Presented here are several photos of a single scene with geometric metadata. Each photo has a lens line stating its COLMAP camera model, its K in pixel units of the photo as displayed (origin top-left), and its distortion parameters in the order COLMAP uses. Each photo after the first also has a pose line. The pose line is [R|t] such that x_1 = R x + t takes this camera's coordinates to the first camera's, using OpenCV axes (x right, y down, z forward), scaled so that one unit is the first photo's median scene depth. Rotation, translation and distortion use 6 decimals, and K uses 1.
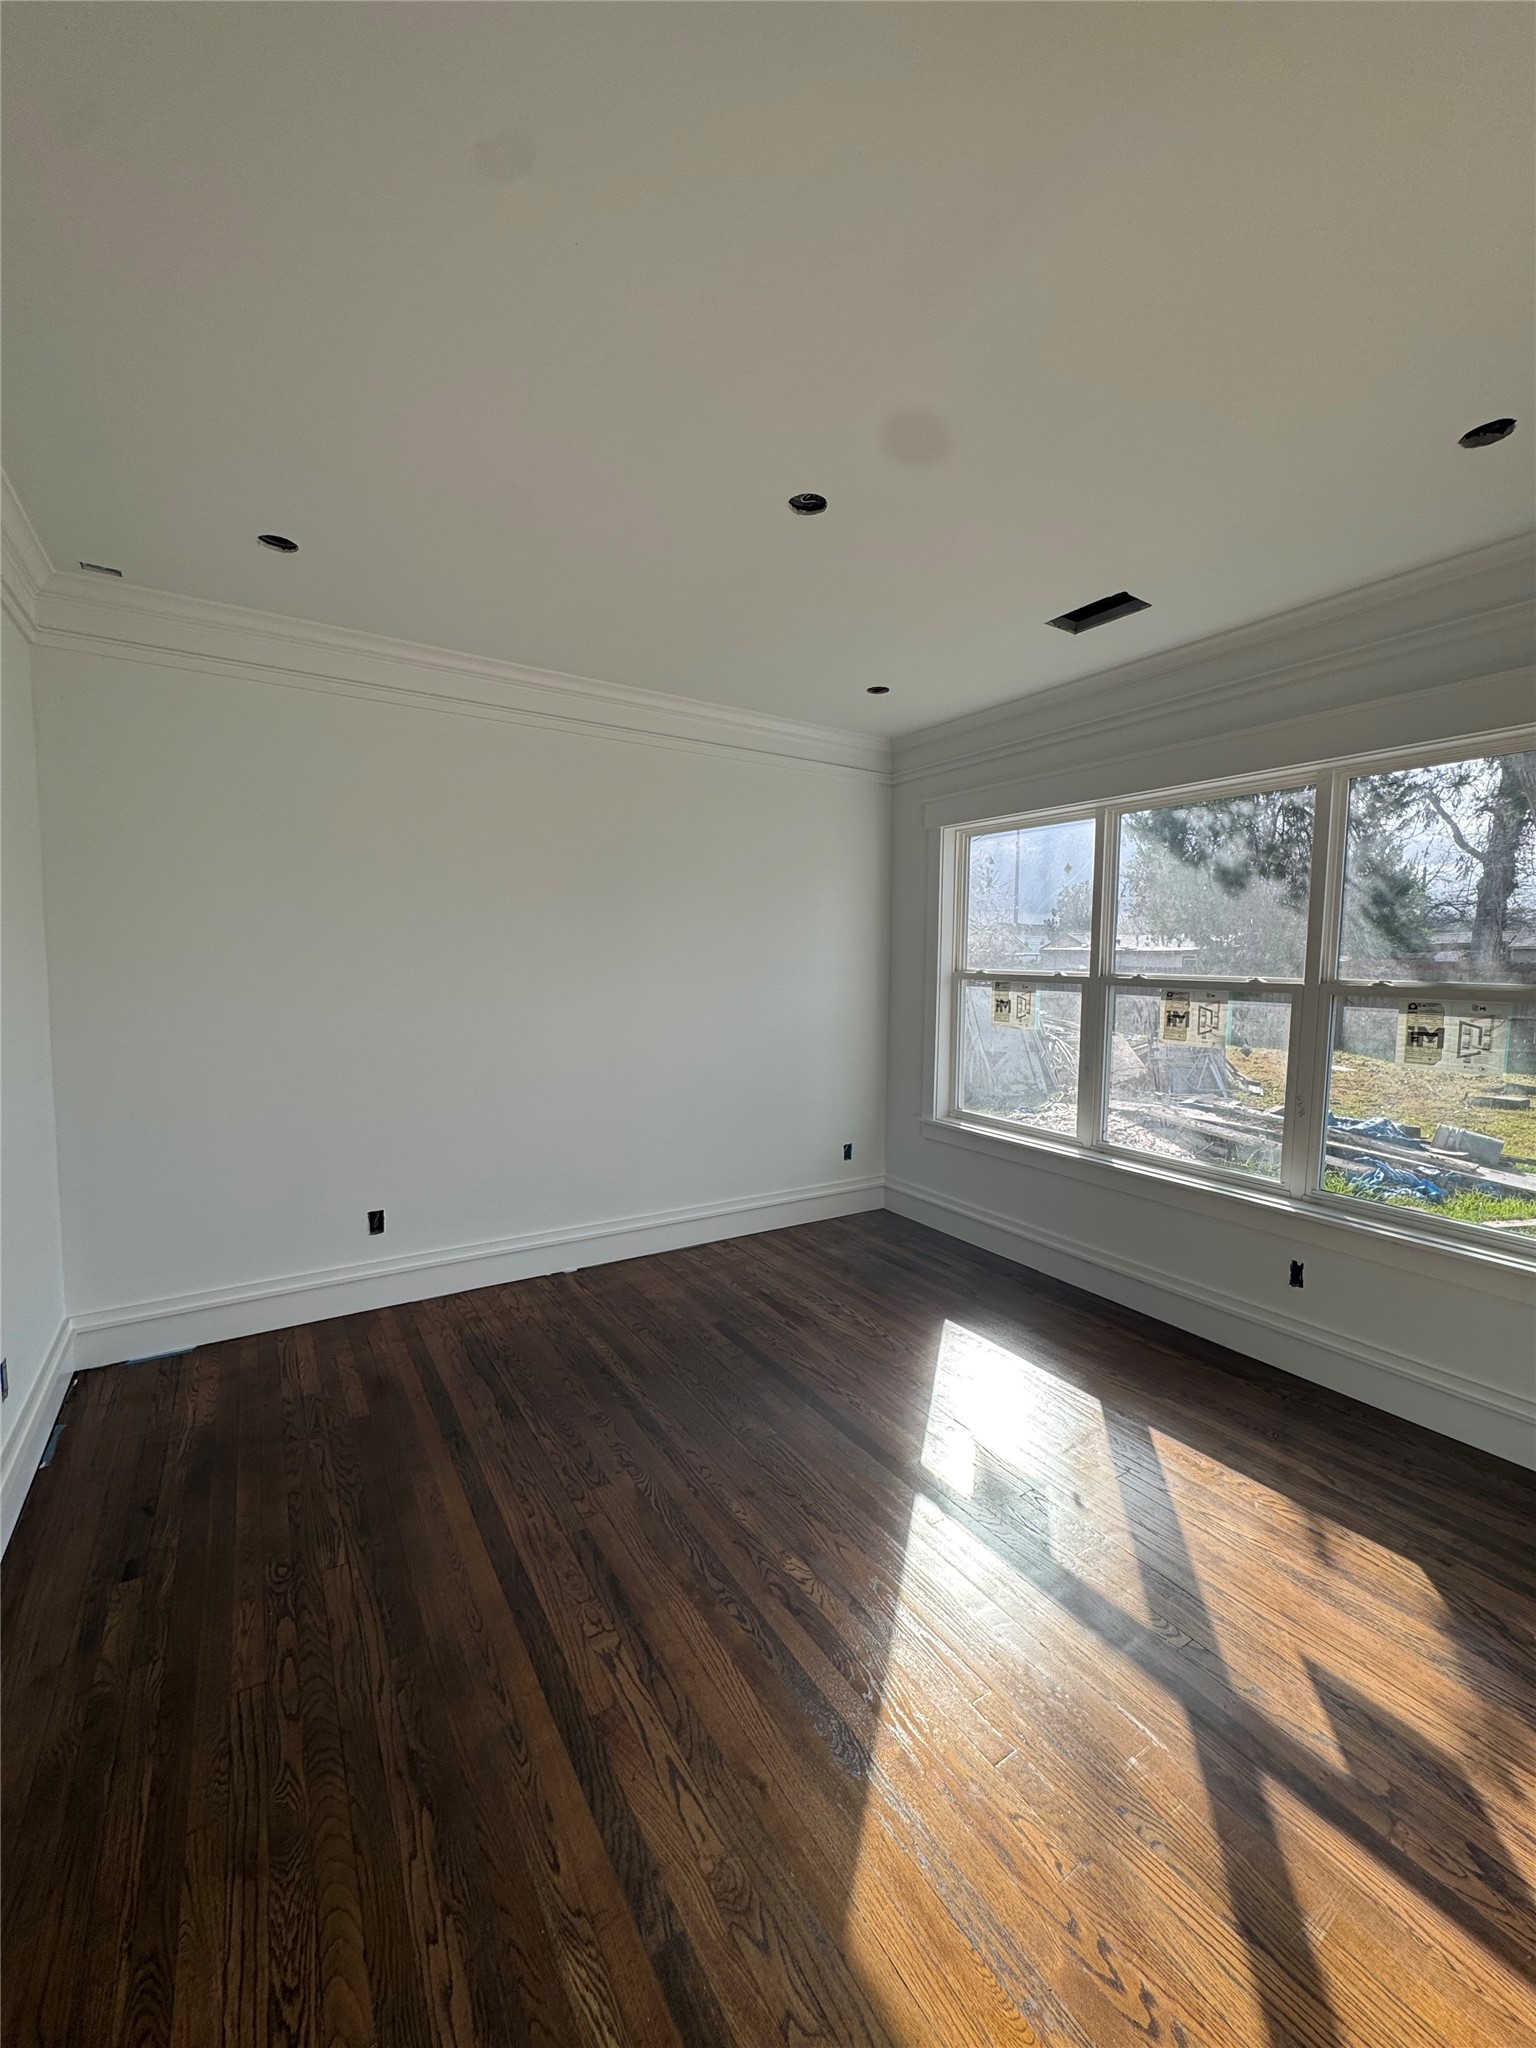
lens RADIAL K [[816.9, 0, 771.7], [0, 816.9, 1023.7], [0, 0, 1]] dist [-0.000068, 0.000240]
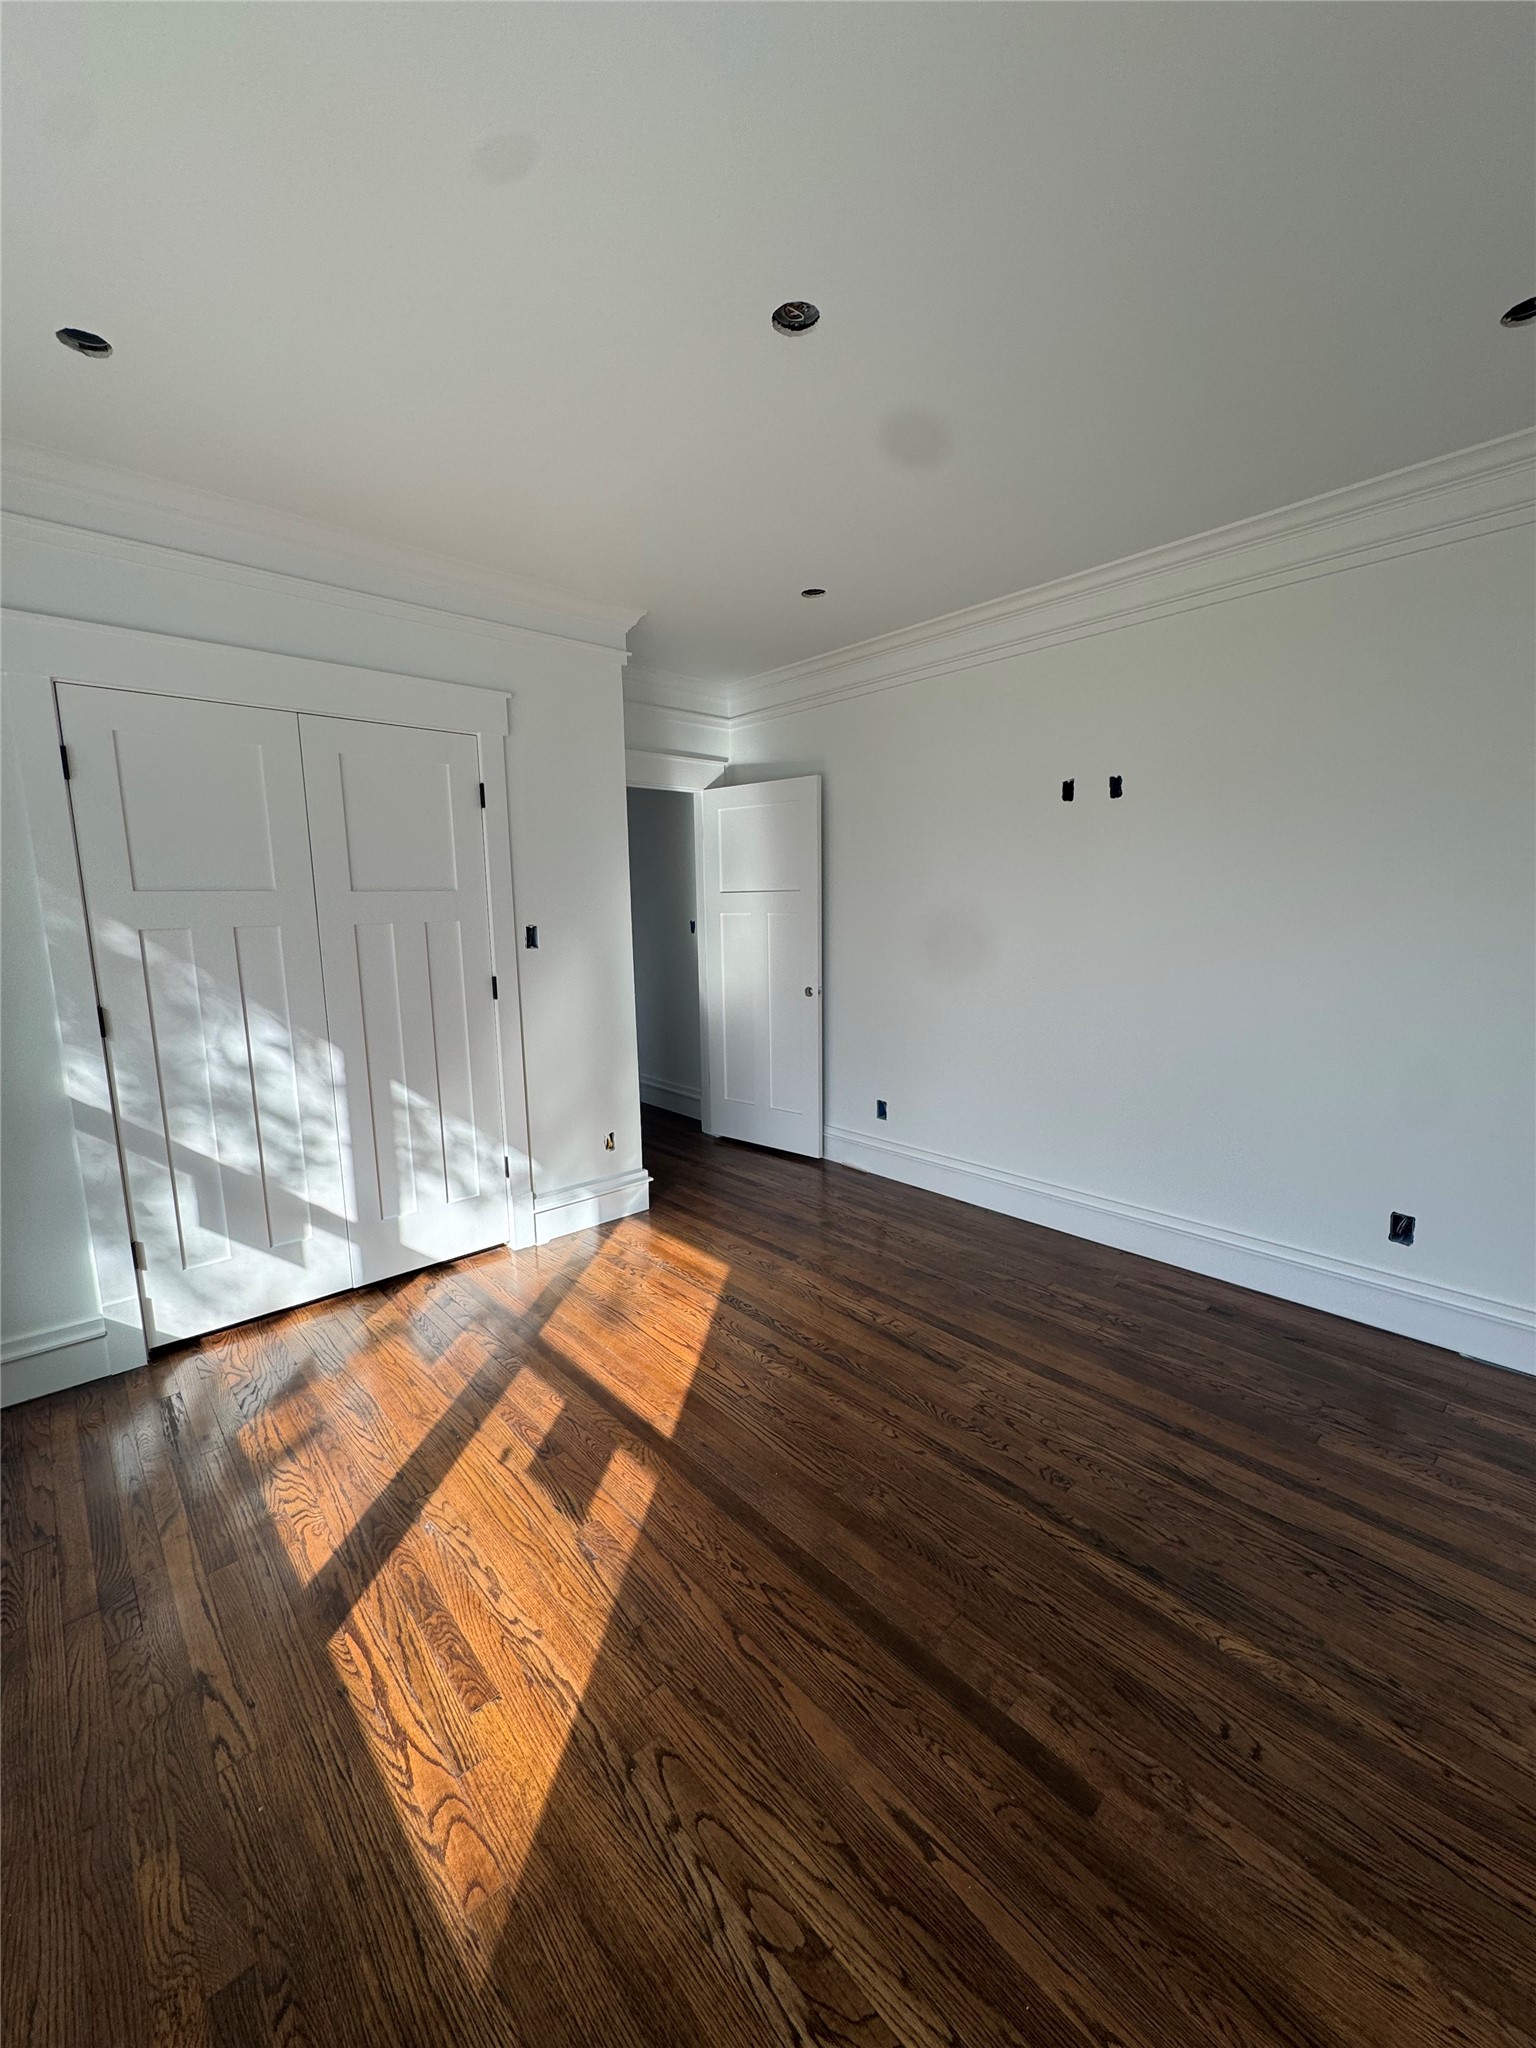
lens RADIAL K [[816.9, 0, 771.2], [0, 816.9, 1023.2], [0, 0, 1]] dist [-0.000068, 0.000240]
pose [[-0.985101, 0.025810, -0.170028, 0.180016], [-0.014601, 0.972553, 0.232223, -0.120262], [0.171355, 0.231246, -0.957686, 1.563669]]
